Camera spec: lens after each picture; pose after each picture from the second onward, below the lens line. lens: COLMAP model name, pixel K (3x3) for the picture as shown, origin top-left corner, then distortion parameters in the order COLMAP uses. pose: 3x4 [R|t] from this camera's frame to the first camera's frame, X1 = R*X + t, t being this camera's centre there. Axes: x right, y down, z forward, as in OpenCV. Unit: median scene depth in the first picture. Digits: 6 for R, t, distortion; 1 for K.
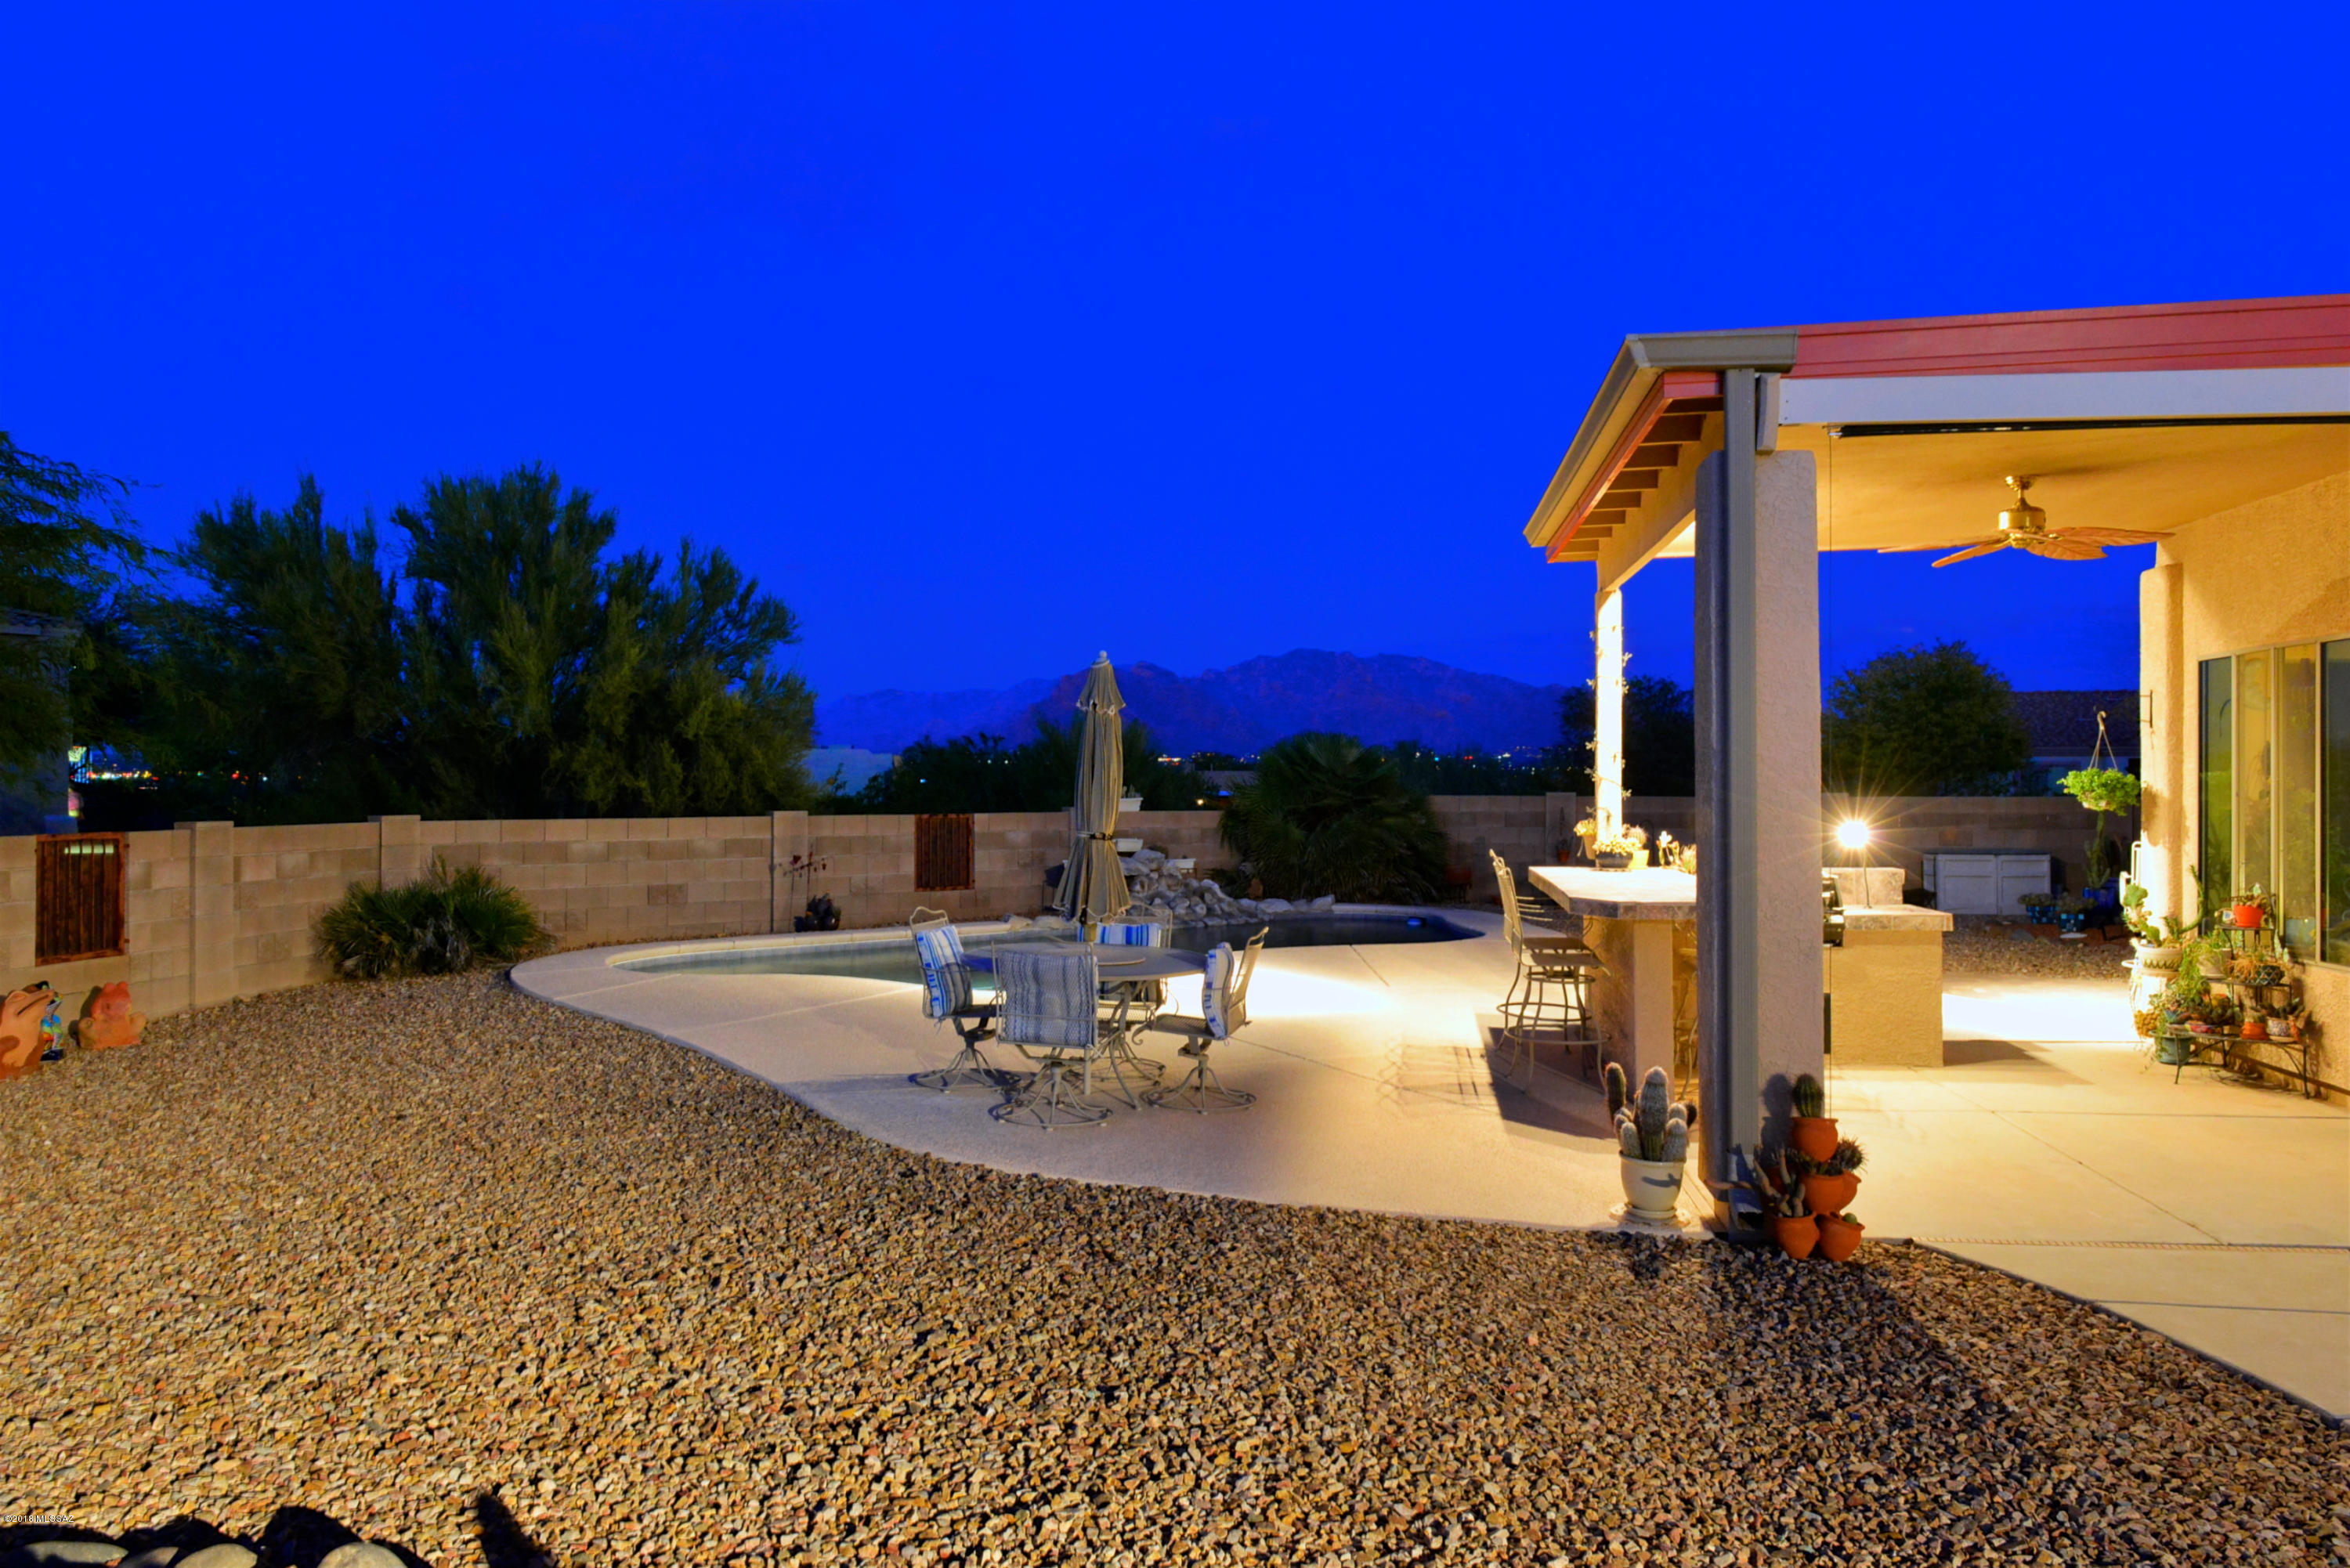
lens RADIAL K [[1621.8, 0, 1179.8], [0, 1621.8, 771.6], [0, 0, 1]] dist [-0.007053, -0.005345]
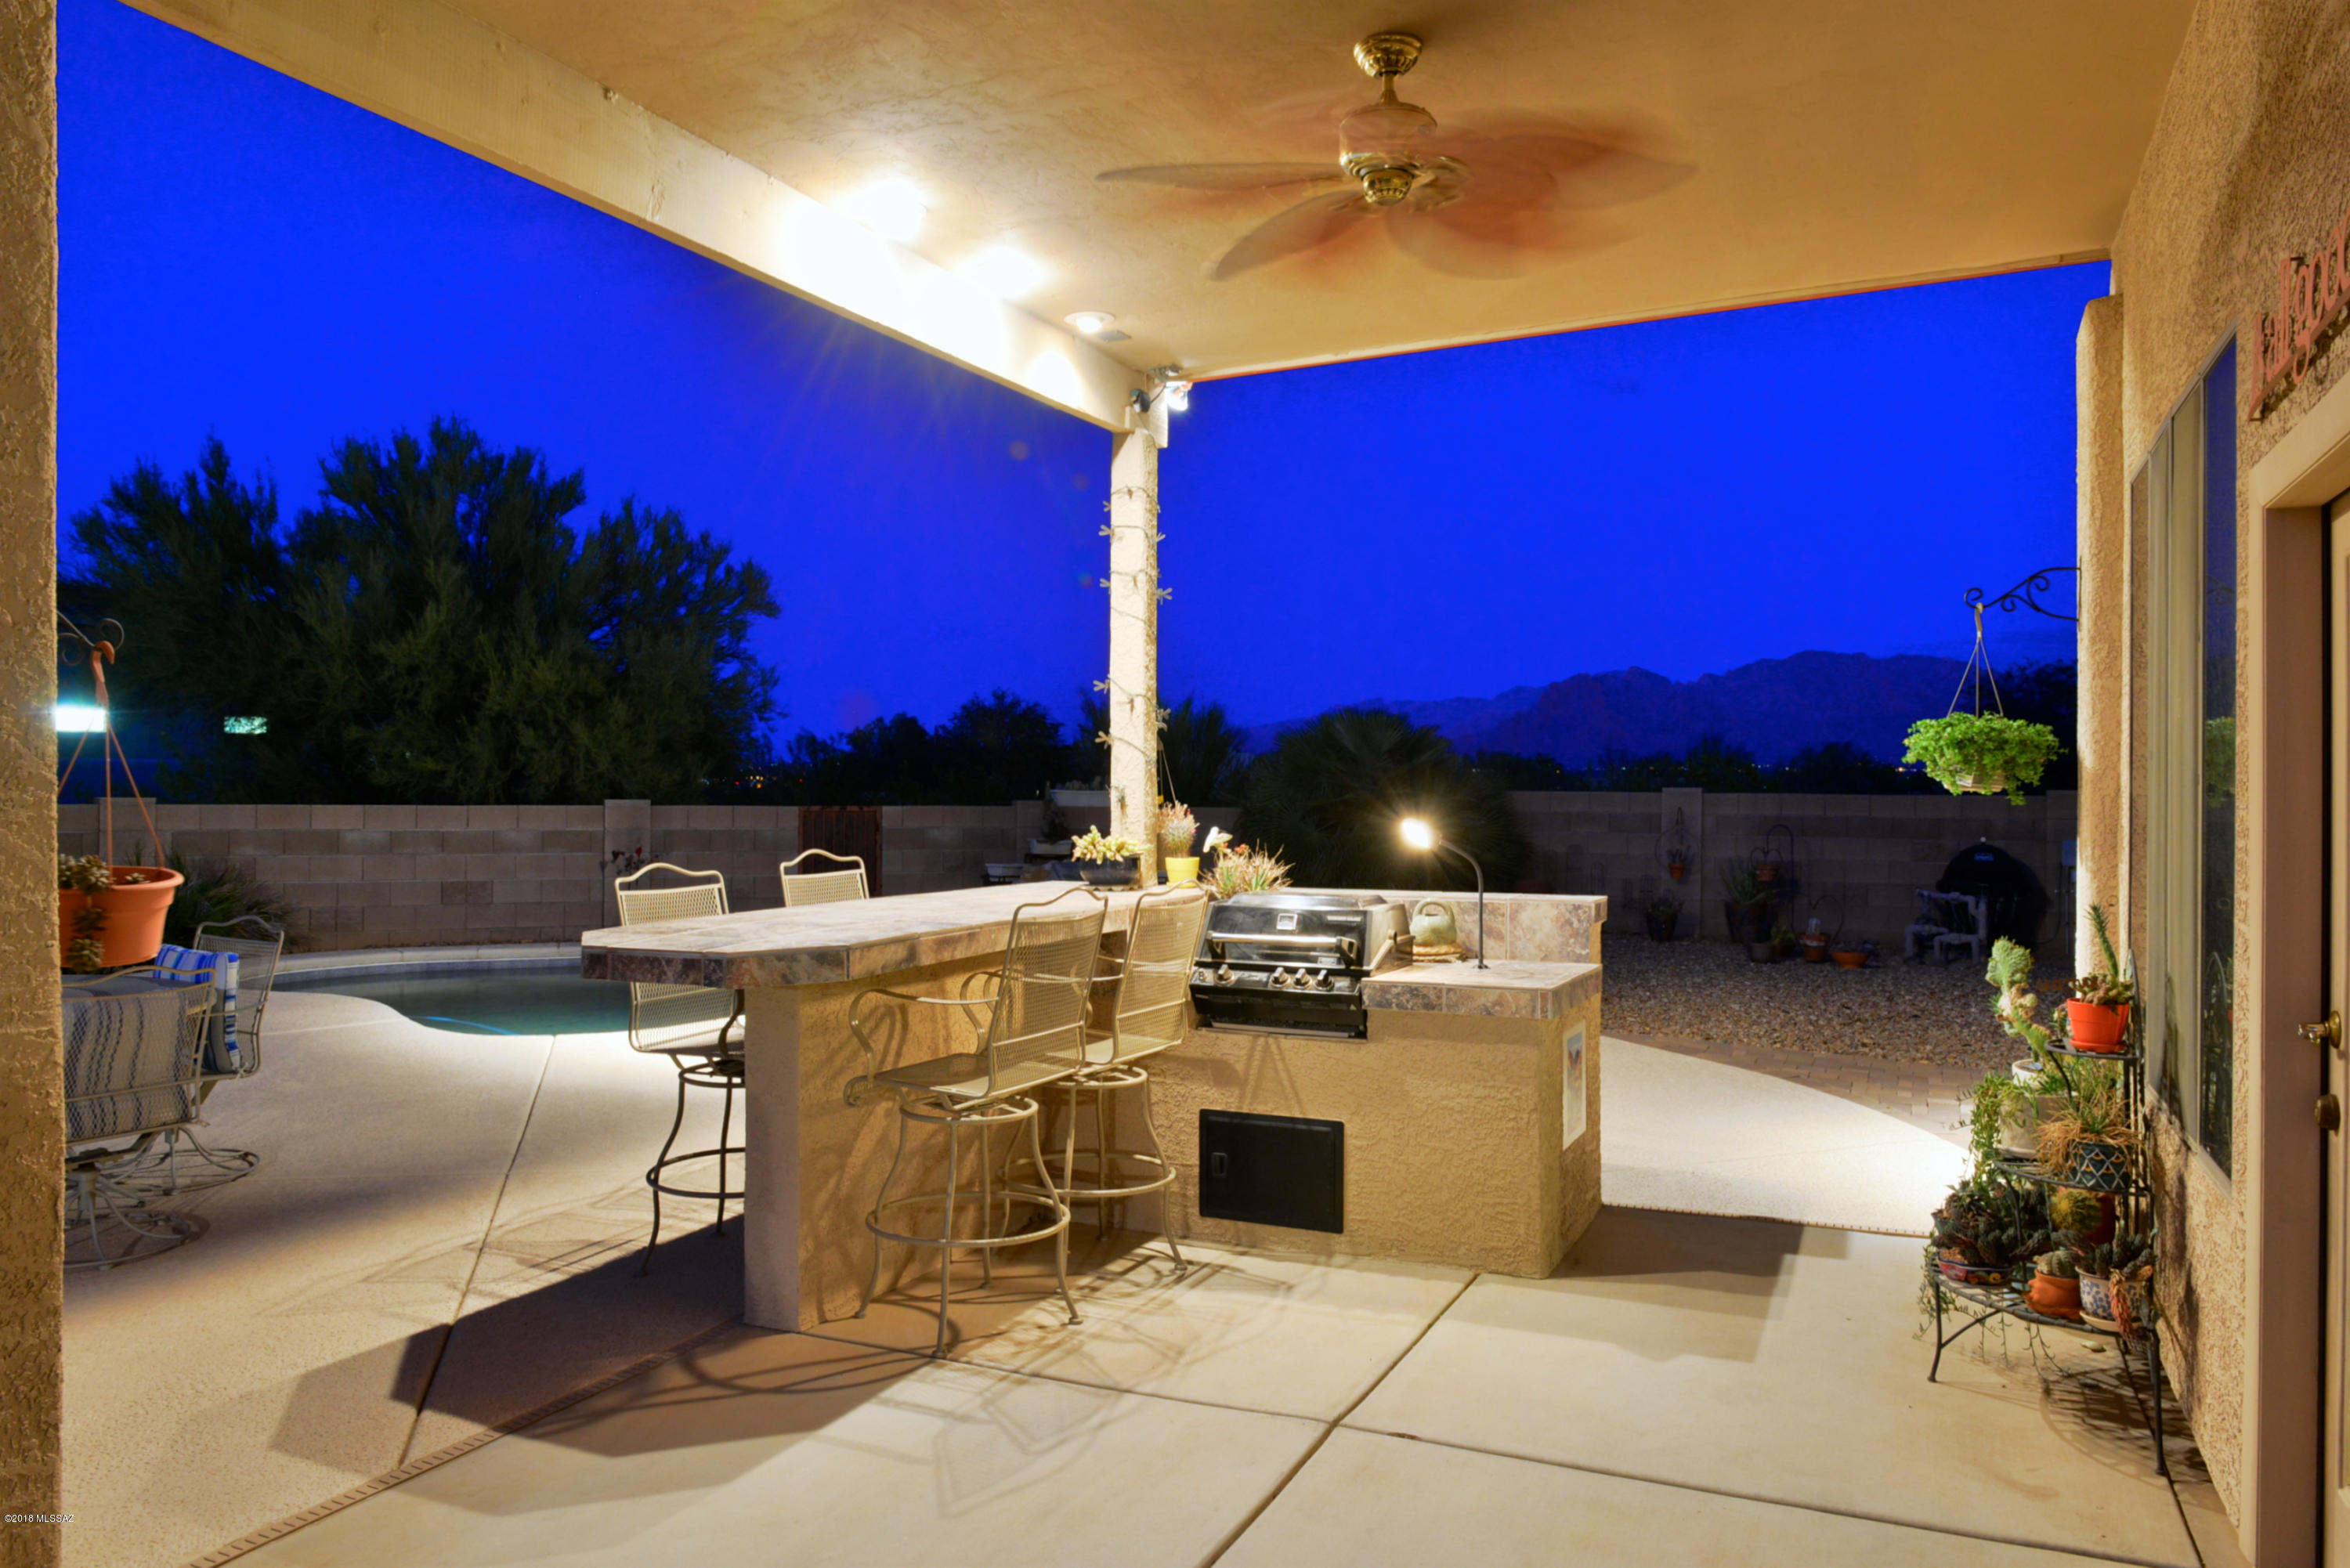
lens RADIAL K [[1612.4, 0, 1187.5], [0, 1612.4, 781.4], [0, 0, 1]] dist [-0.008869, -0.002745]
pose [[0.955207, 0.004252, -0.295907, 0.312616], [-0.004138, 0.999991, 0.001014, 0.013288], [0.295909, 0.000255, 0.955216, 0.284606]]
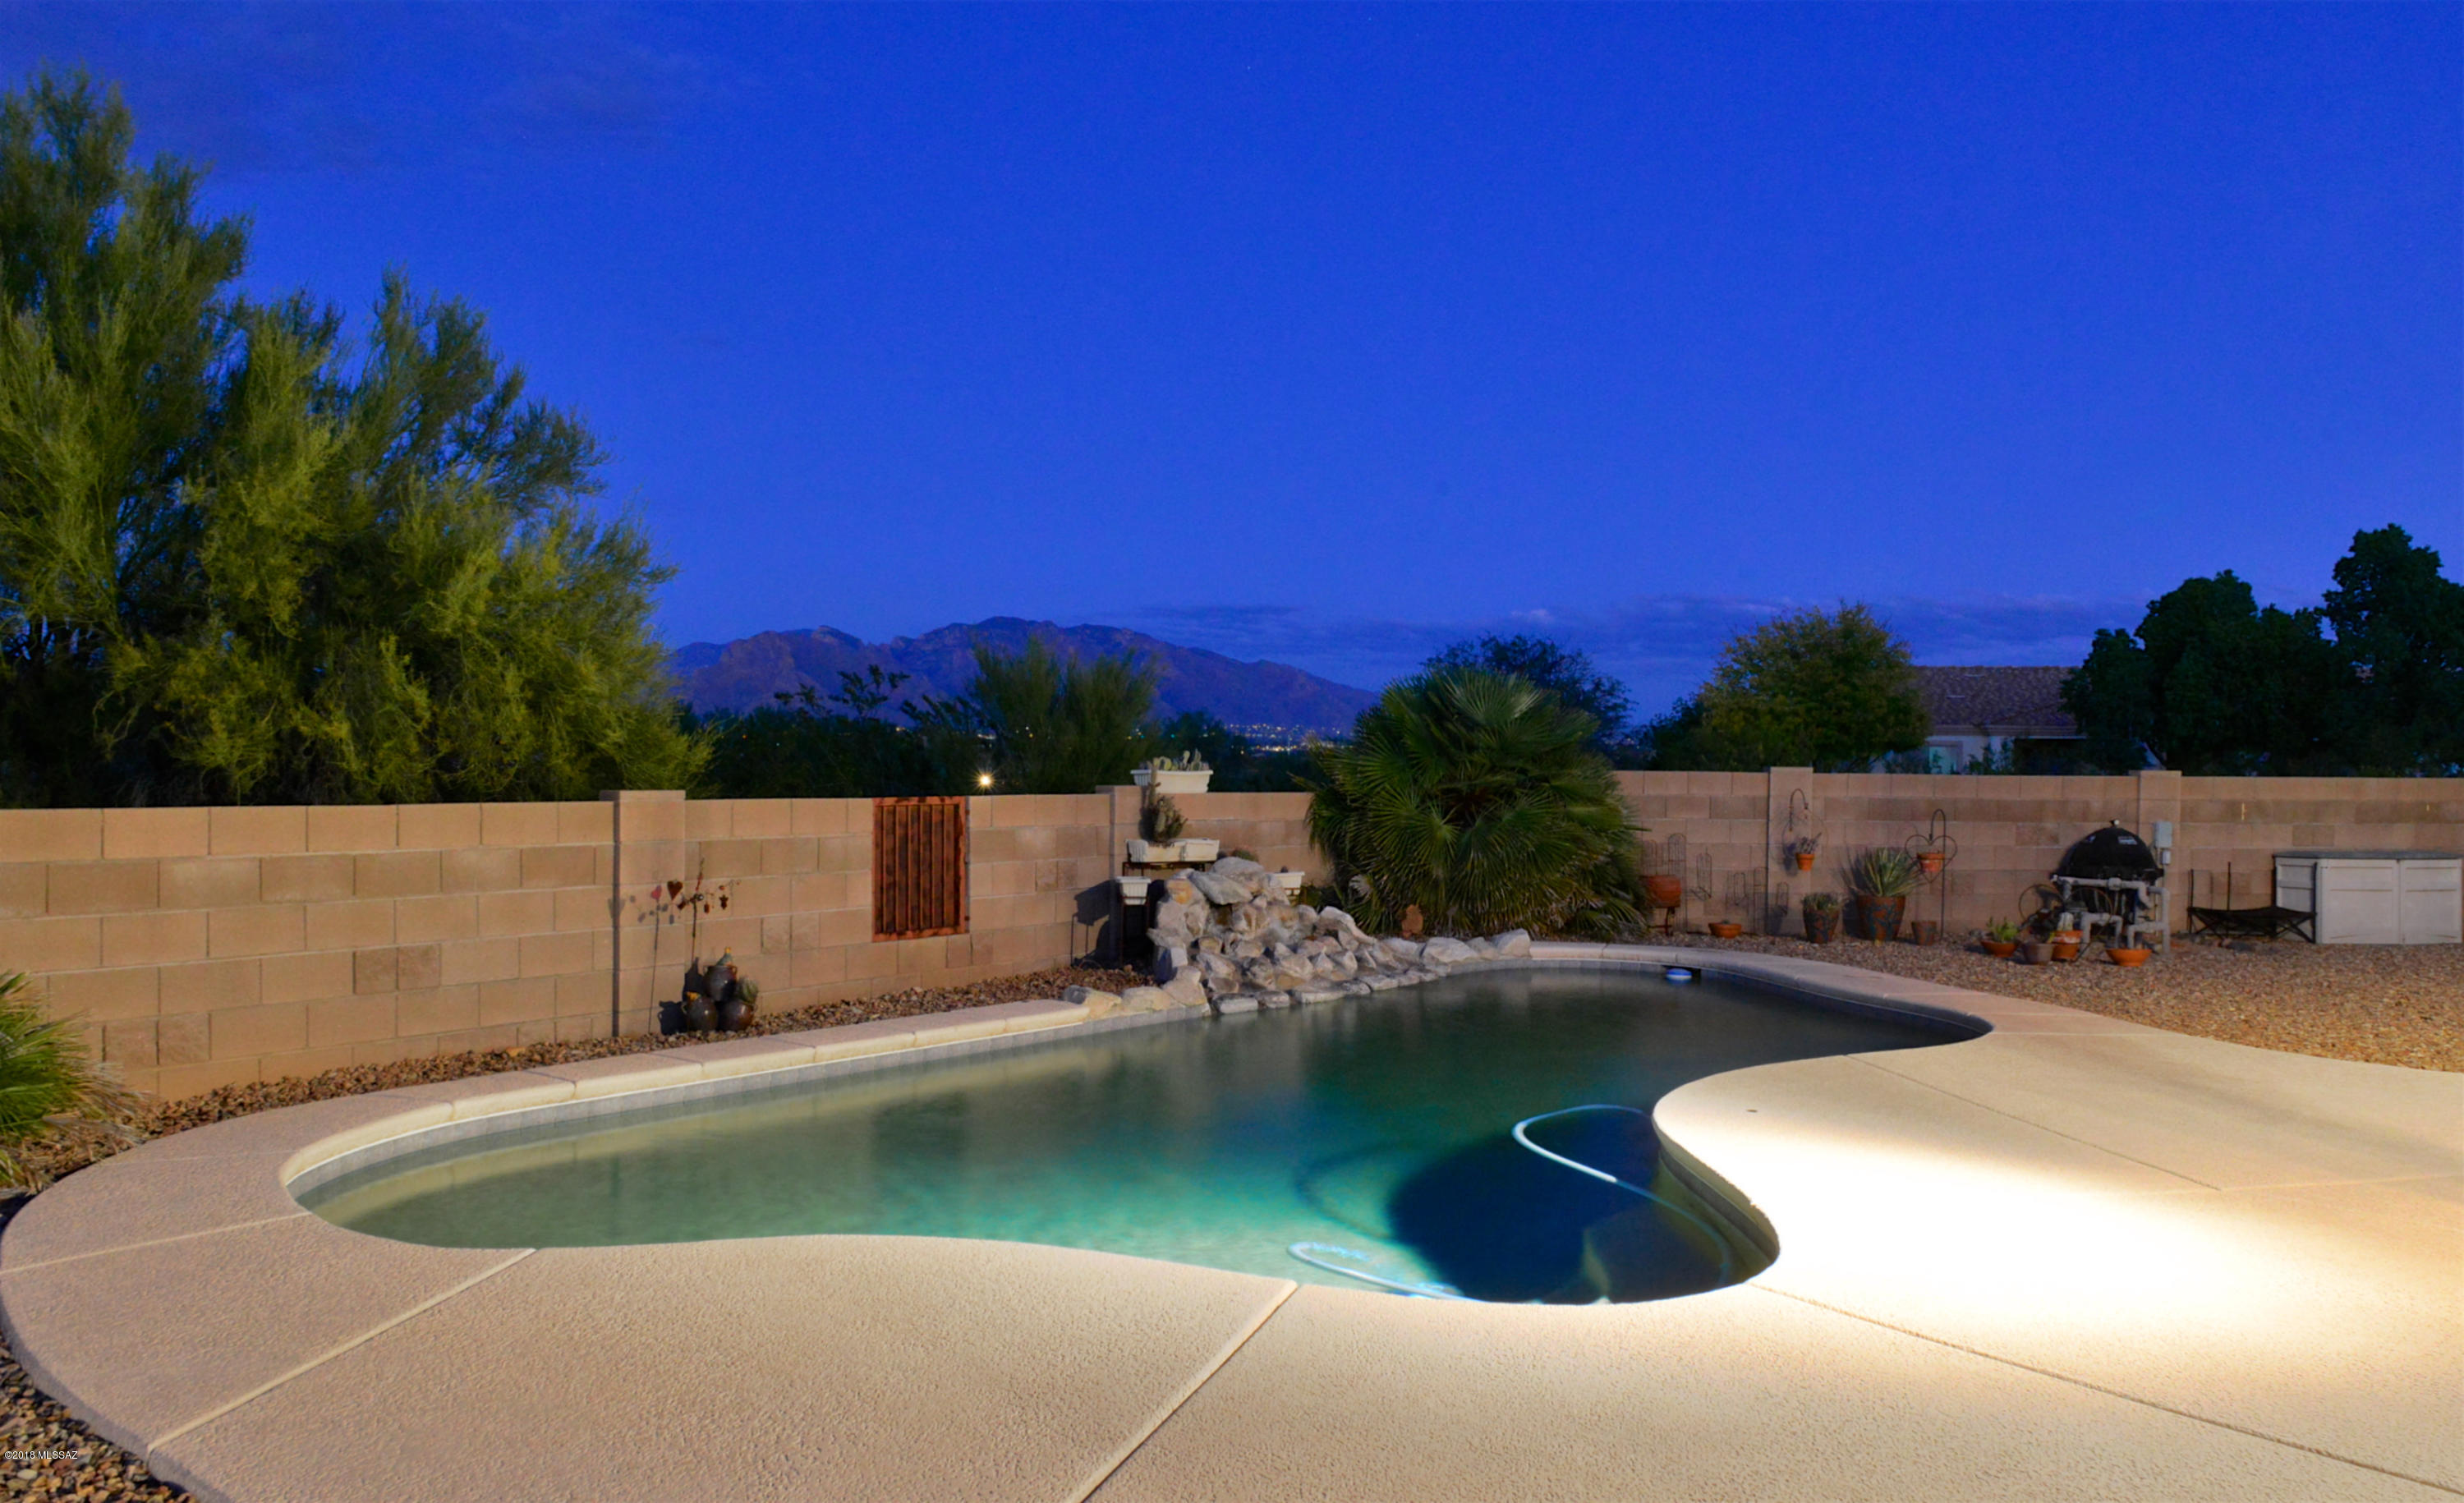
lens RADIAL K [[1708.4, 0, 1230.1], [0, 1708.4, 791.5], [0, 0, 1]] dist [-0.006423, -0.004579]
pose [[0.976890, 0.004825, 0.213687, -0.188095], [-0.010117, 0.999668, 0.023680, 0.011112], [-0.213502, -0.025295, 0.976615, 0.474773]]
